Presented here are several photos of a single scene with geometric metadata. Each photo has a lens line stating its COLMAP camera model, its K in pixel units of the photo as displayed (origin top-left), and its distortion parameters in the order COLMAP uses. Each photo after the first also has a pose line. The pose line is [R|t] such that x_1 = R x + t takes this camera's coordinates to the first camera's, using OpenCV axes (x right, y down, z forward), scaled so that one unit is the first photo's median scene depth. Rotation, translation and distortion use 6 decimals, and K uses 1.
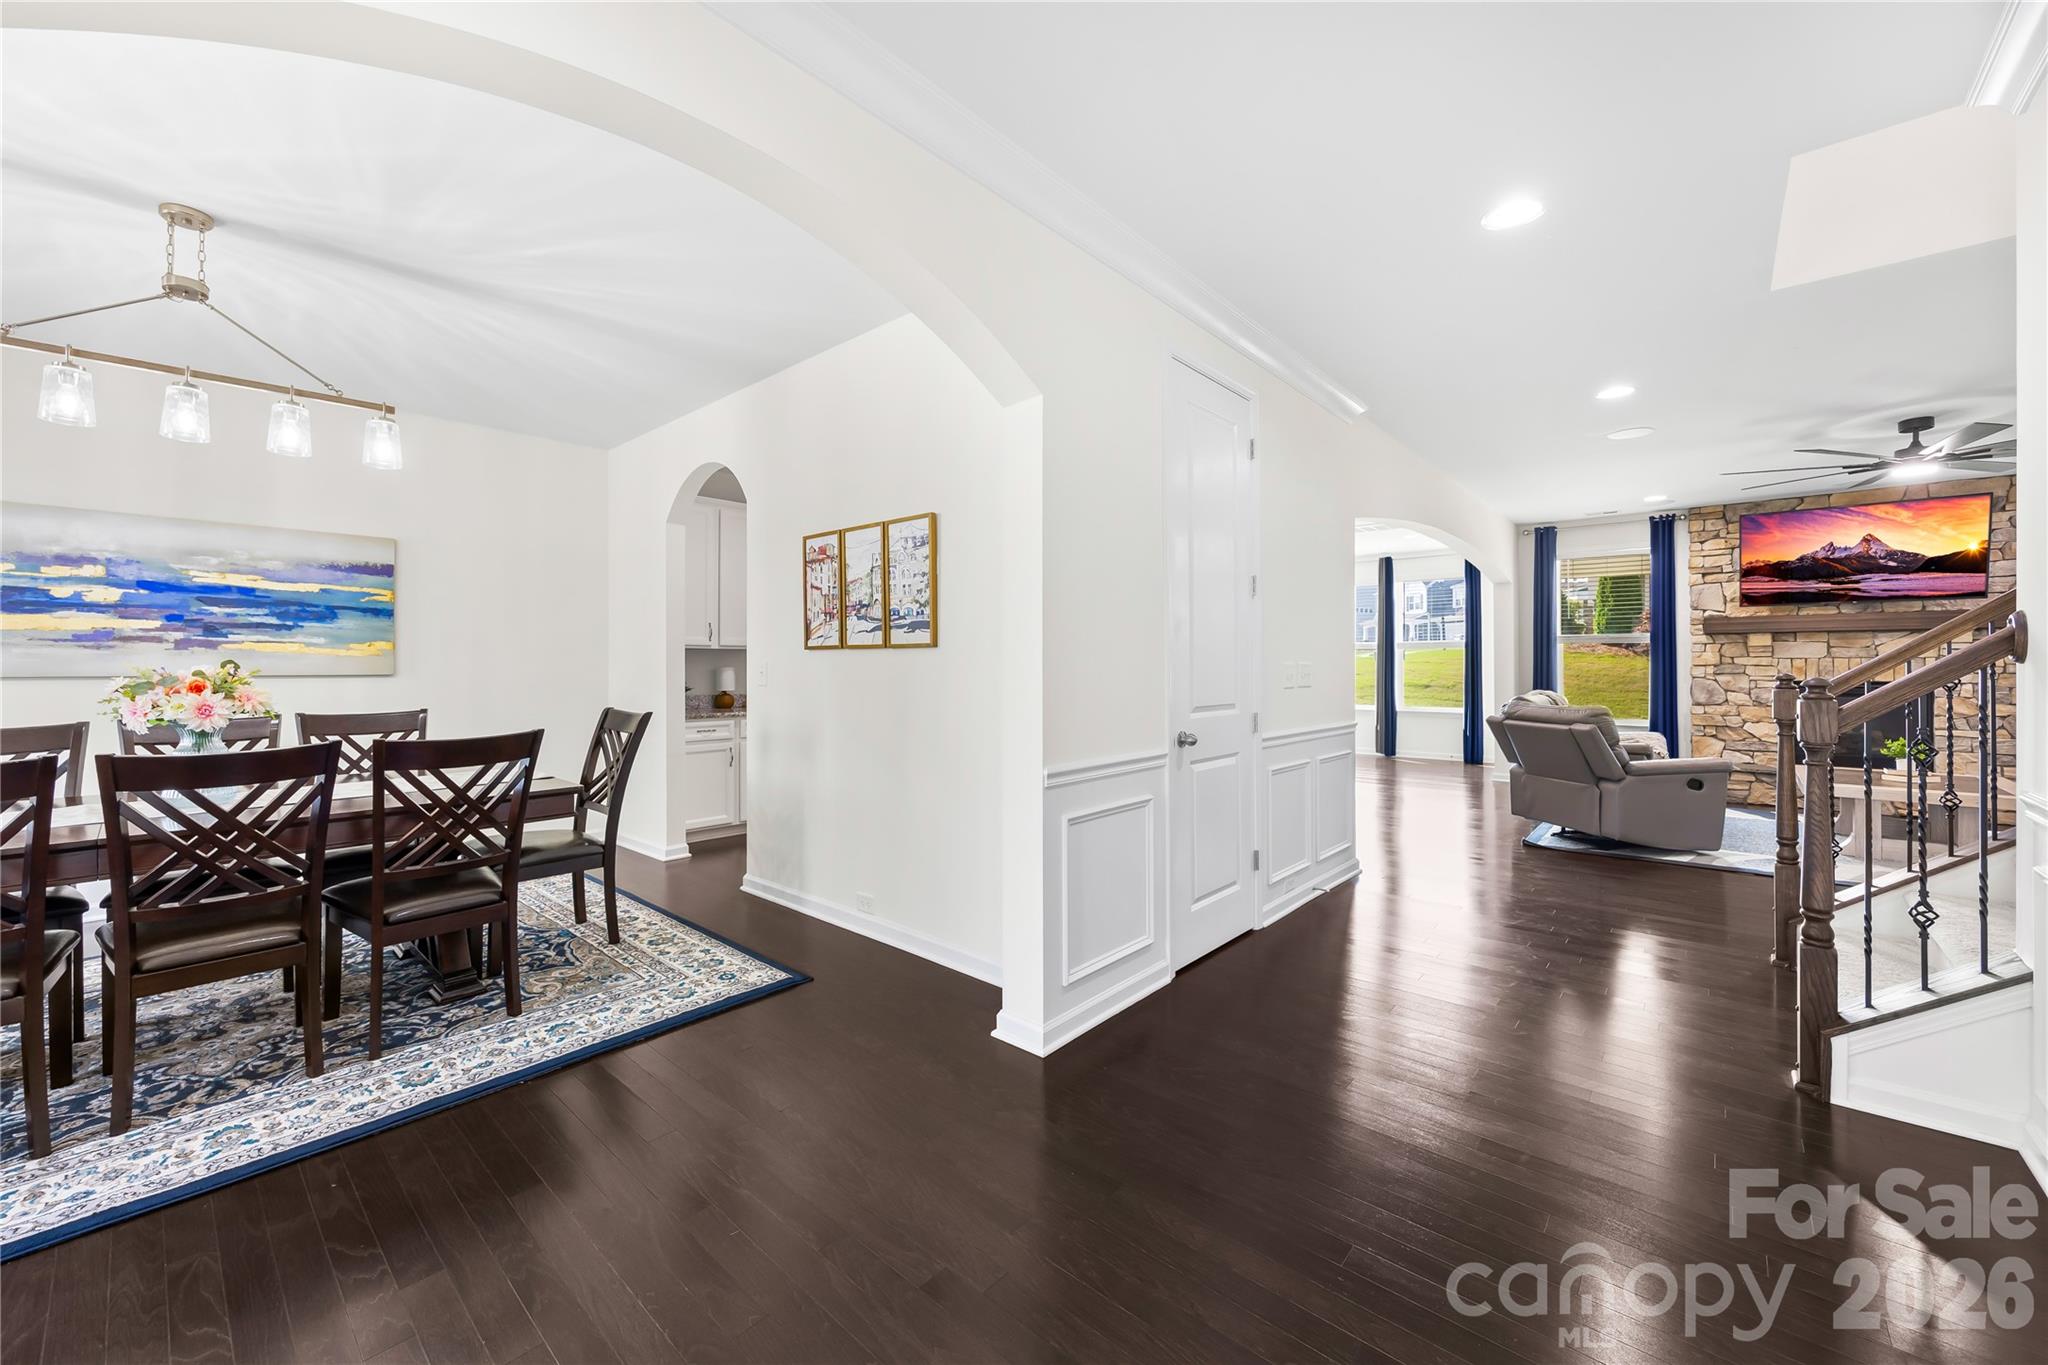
lens RADIAL K [[783.5, 0, 1013.5], [0, 783.5, 660.0], [0, 0, 1]] dist [-0.003123, 0.000677]
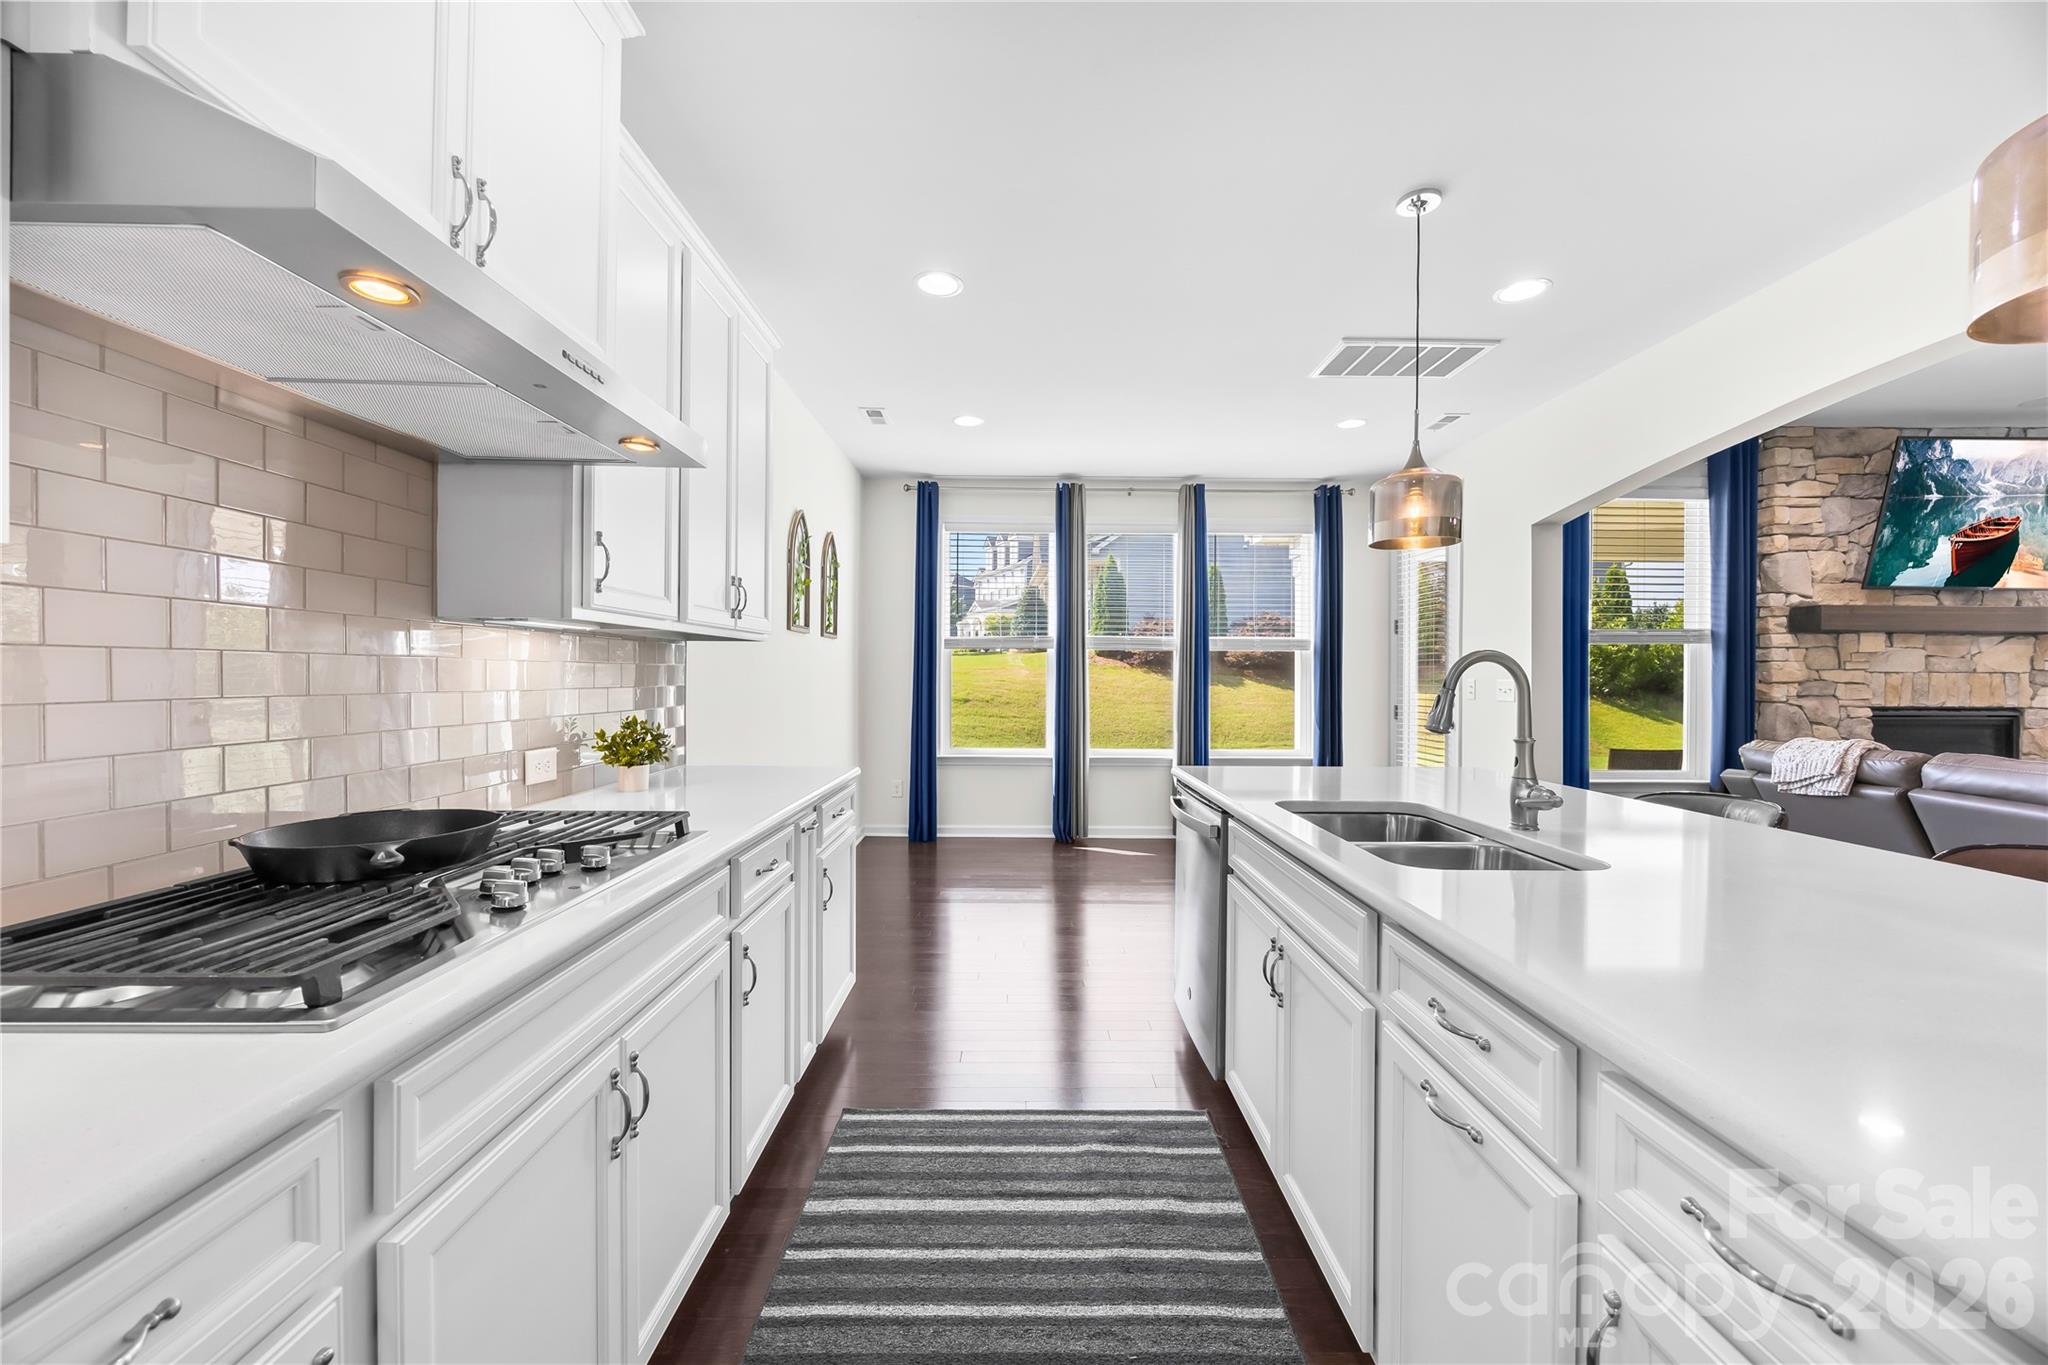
lens RADIAL K [[783.5, 0, 1022.4], [0, 783.5, 679.7], [0, 0, 1]] dist [-0.003123, 0.000677]
pose [[0.745943, 0.000490, 0.666010, 0.020369], [-0.010557, 0.999883, 0.011088, 0.004066], [-0.665926, -0.015302, 0.745860, 0.953736]]
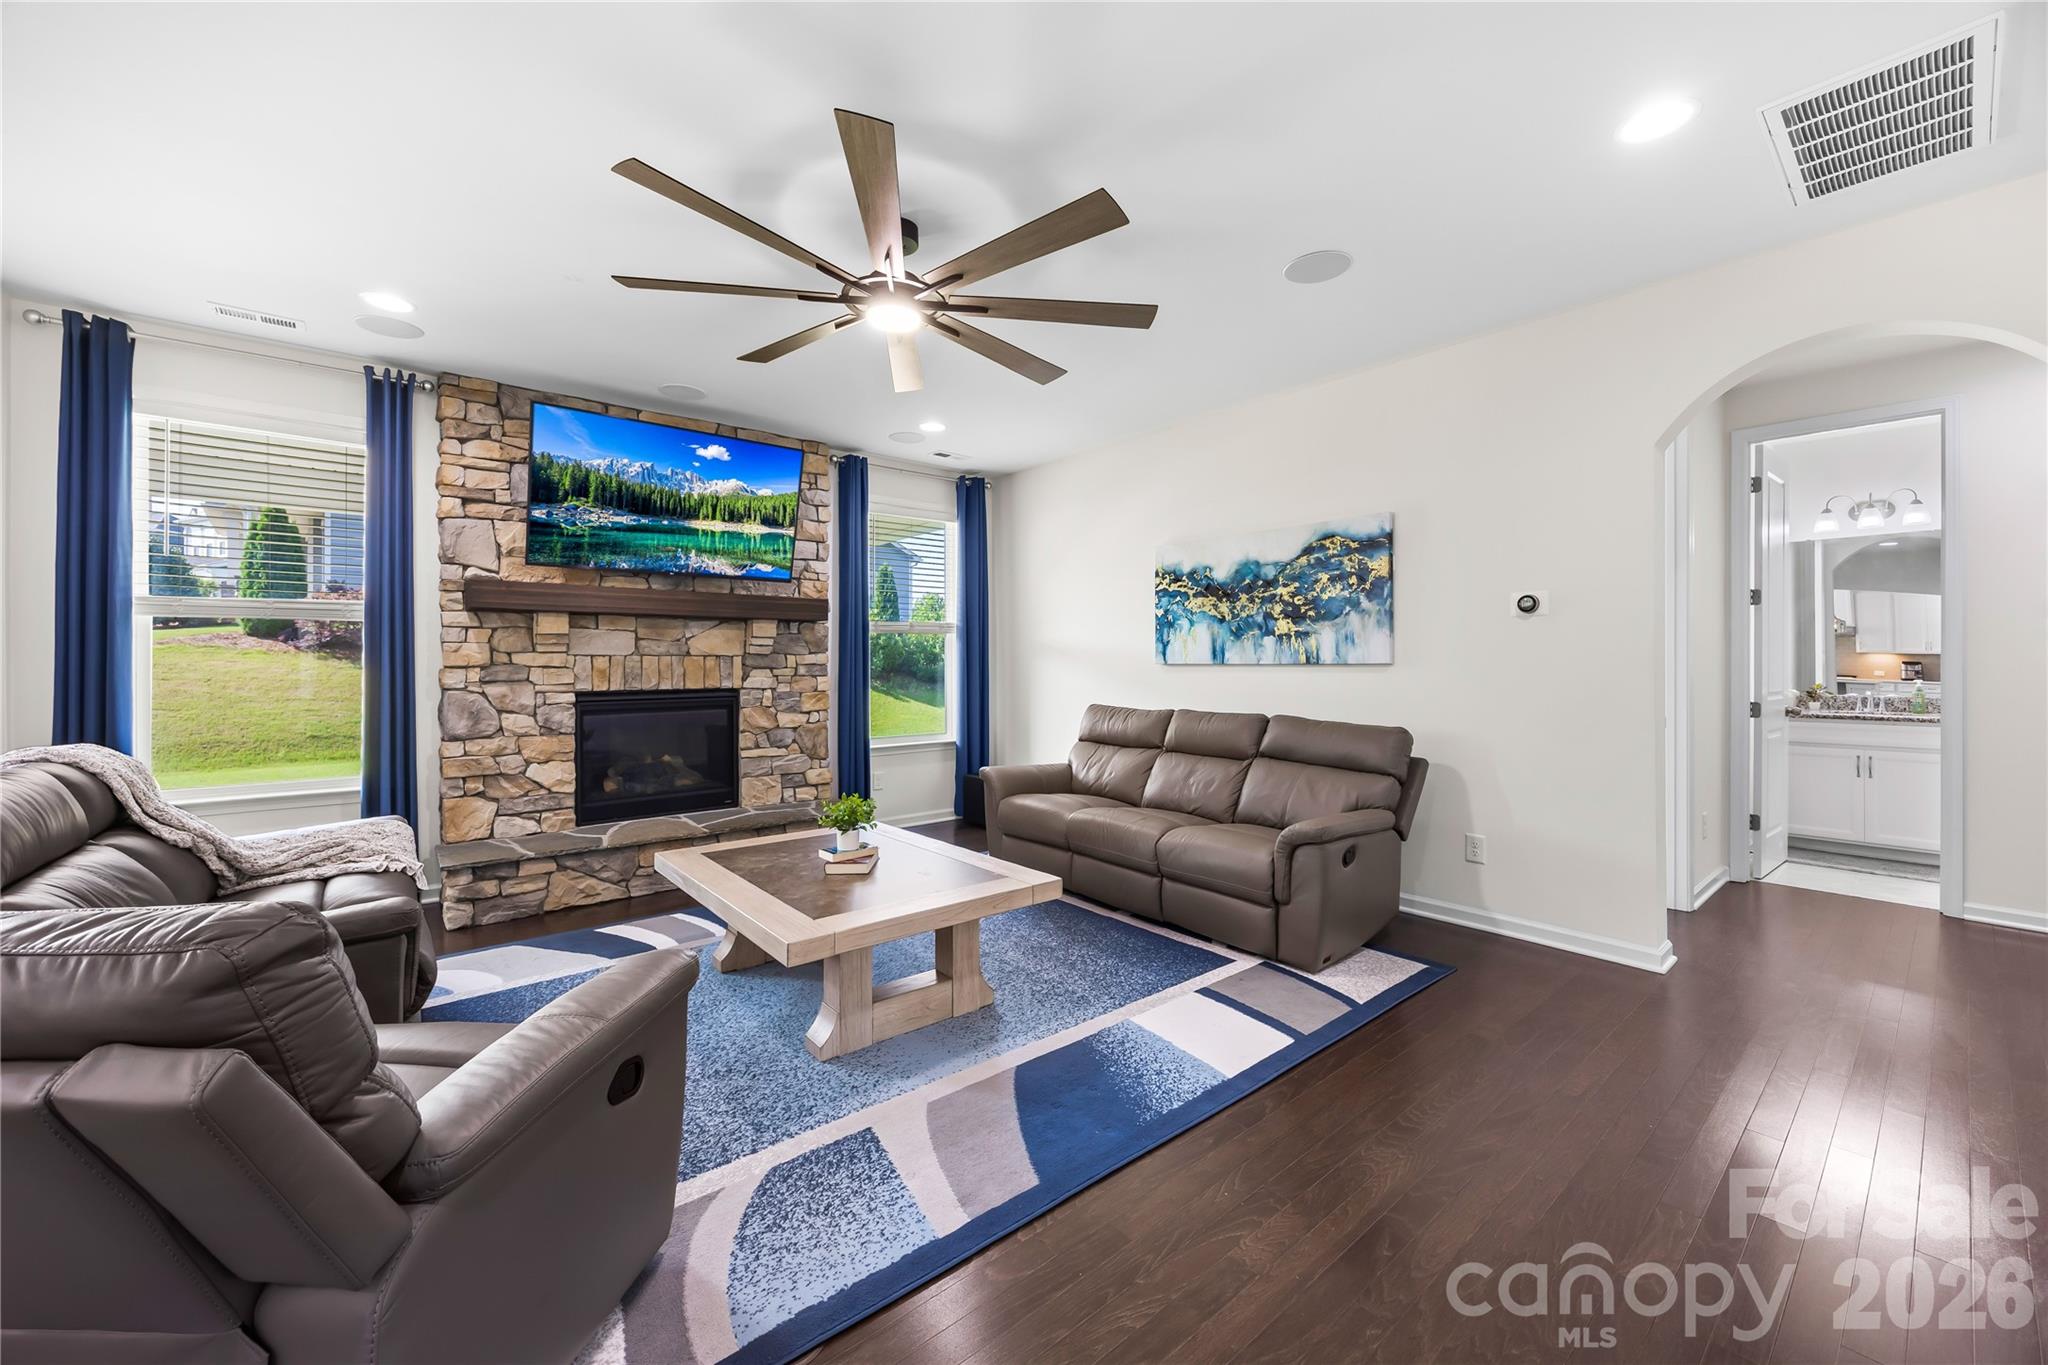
lens RADIAL K [[783.5, 0, 1027.4], [0, 783.5, 667.3], [0, 0, 1]] dist [-0.003123, 0.000677]
pose [[0.145171, -0.005621, 0.989391, 0.404449], [-0.007351, 0.999950, 0.006759, 0.000498], [-0.989379, -0.008254, 0.145123, 0.538000]]
